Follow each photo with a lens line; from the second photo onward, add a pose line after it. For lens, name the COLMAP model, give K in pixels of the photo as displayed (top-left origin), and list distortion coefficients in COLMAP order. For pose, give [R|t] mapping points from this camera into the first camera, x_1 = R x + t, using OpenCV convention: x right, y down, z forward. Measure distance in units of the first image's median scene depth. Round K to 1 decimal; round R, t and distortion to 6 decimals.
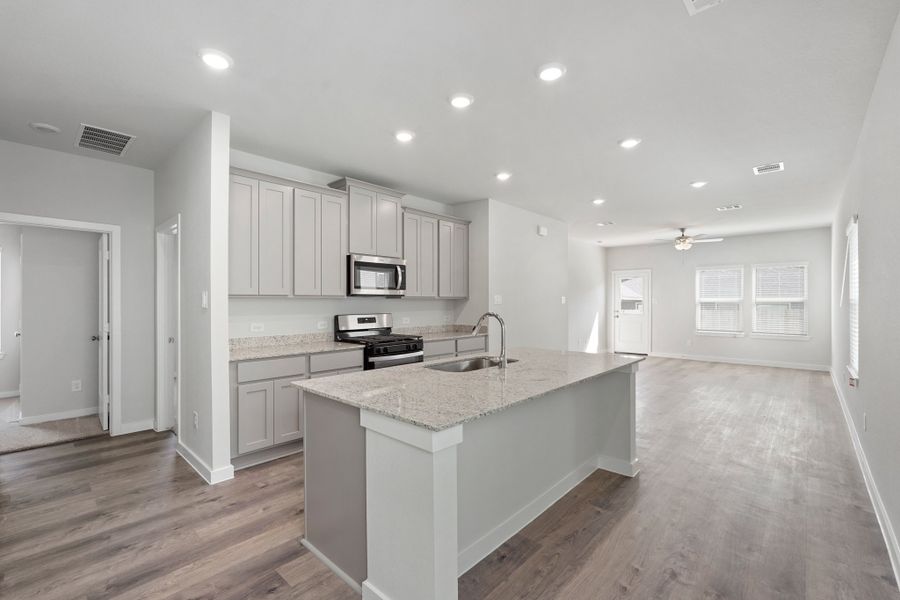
lens RADIAL K [[397.3, 0, 448.2], [0, 397.3, 306.4], [0, 0, 1]] dist [-0.003756, 0.000373]
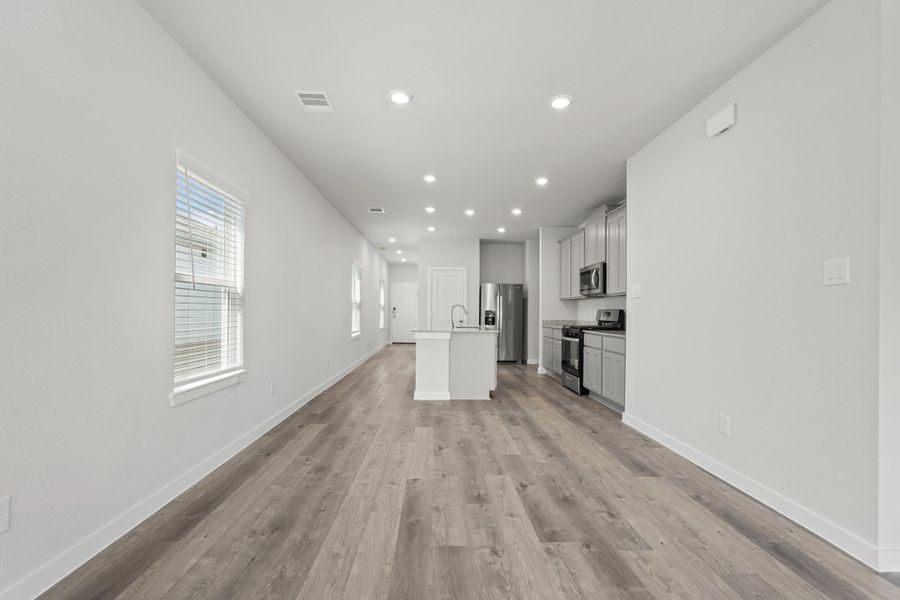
lens RADIAL K [[397.3, 0, 448.2], [0, 397.3, 306.4], [0, 0, 1]] dist [-0.003756, 0.000373]
pose [[-0.714045, -0.012631, -0.699985, 0.961785], [-0.015267, 0.999880, -0.002469, 0.019023], [0.699933, 0.008924, -0.714153, 1.424190]]
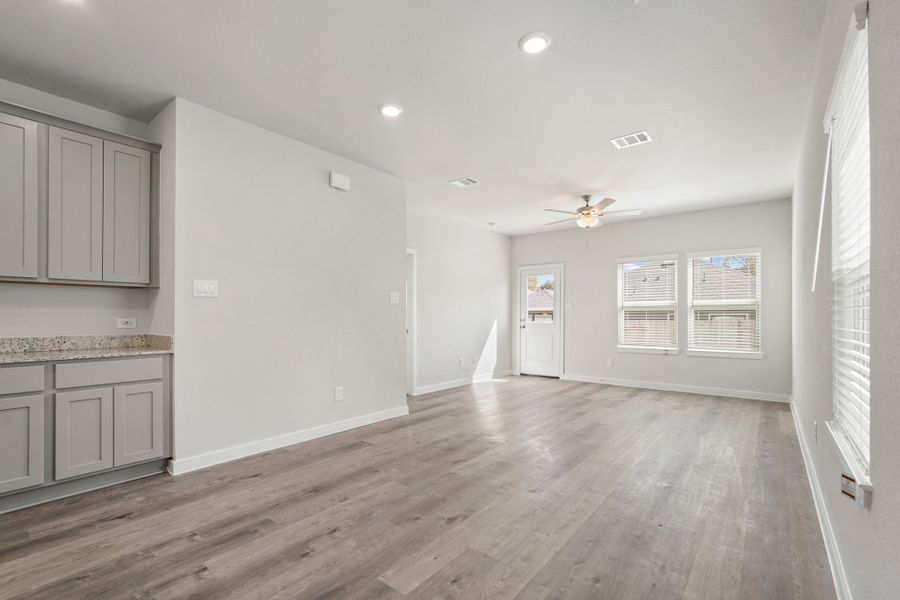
lens RADIAL K [[400.8, 0, 446.5], [0, 400.8, 320.1], [0, 0, 1]] dist [-0.008592, 0.000685]
pose [[0.998411, 0.001570, 0.056337, 0.470054], [-0.001410, 0.999995, -0.002887, 0.030576], [-0.056342, 0.002803, 0.998408, 0.489303]]
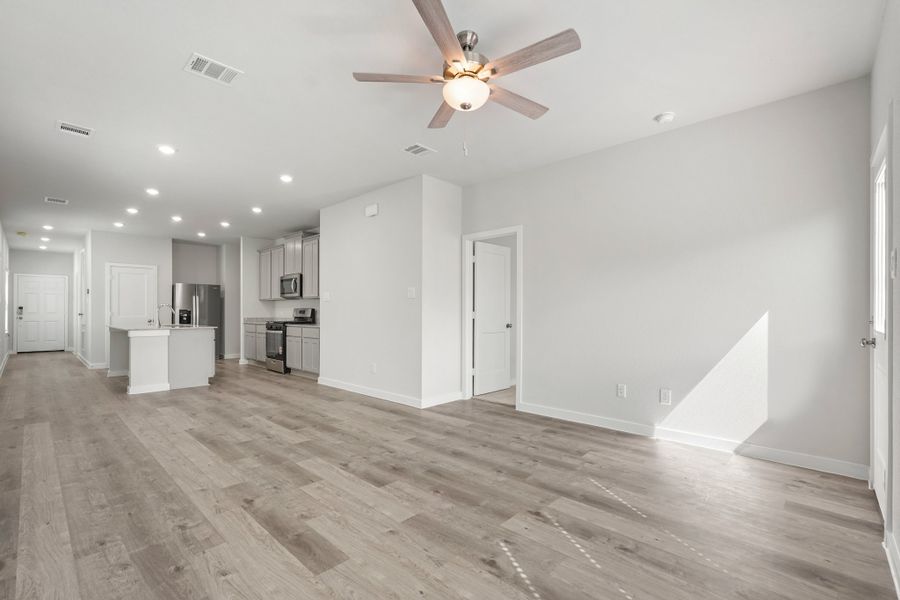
lens RADIAL K [[401.4, 0, 440.8], [0, 401.4, 310.4], [0, 0, 1]] dist [-0.000161, 0.000987]
pose [[-0.033139, 0.000105, -0.999451, 1.372879], [-0.011316, 0.999936, 0.000481, 0.018707], [0.999387, 0.011326, -0.033135, 1.515849]]
